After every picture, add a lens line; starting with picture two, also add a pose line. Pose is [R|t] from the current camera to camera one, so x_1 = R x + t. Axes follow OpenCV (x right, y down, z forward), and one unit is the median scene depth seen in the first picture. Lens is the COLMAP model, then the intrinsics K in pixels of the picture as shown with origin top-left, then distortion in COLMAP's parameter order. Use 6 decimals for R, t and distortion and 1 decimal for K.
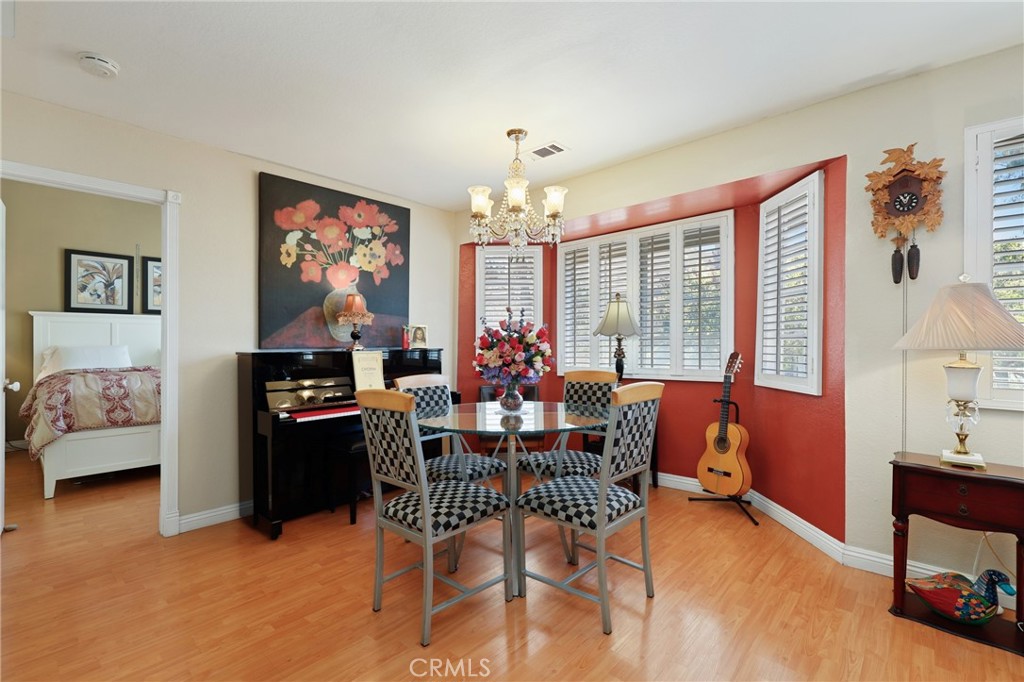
lens RADIAL K [[466.3, 0, 514.3], [0, 466.3, 343.2], [0, 0, 1]] dist [-0.001046, 0.000018]
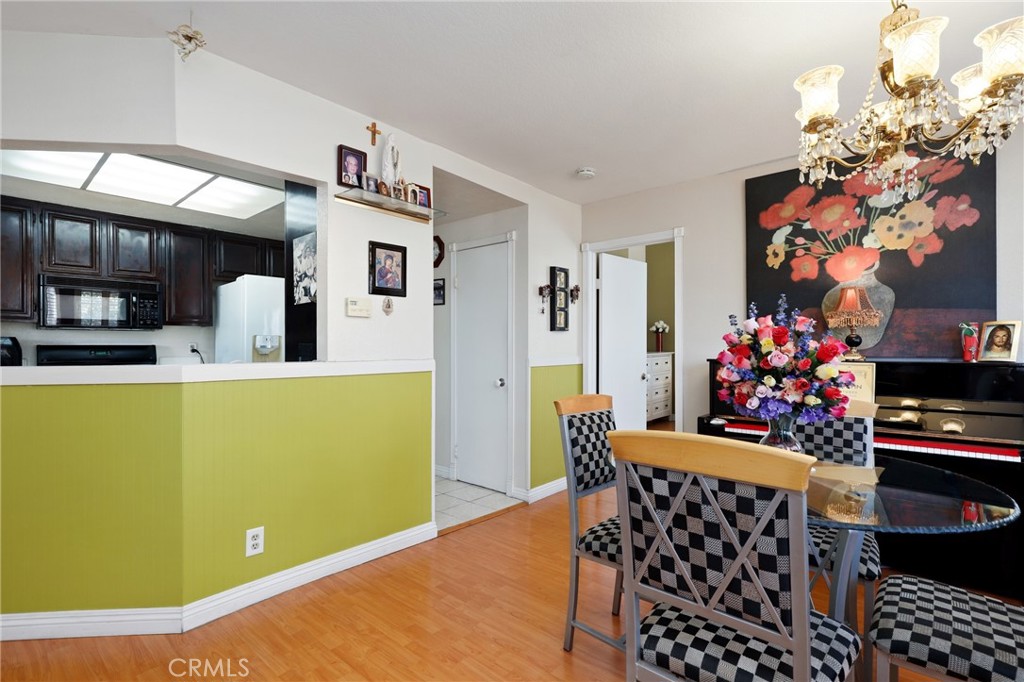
lens RADIAL K [[475.9, 0, 517.6], [0, 475.9, 344.8], [0, 0, 1]] dist [0.000809, 0.000062]
pose [[0.025092, -0.003152, -0.999680, 0.439823], [-0.004659, 0.999984, -0.003270, -0.005252], [0.999674, 0.004740, 0.025077, 0.452458]]
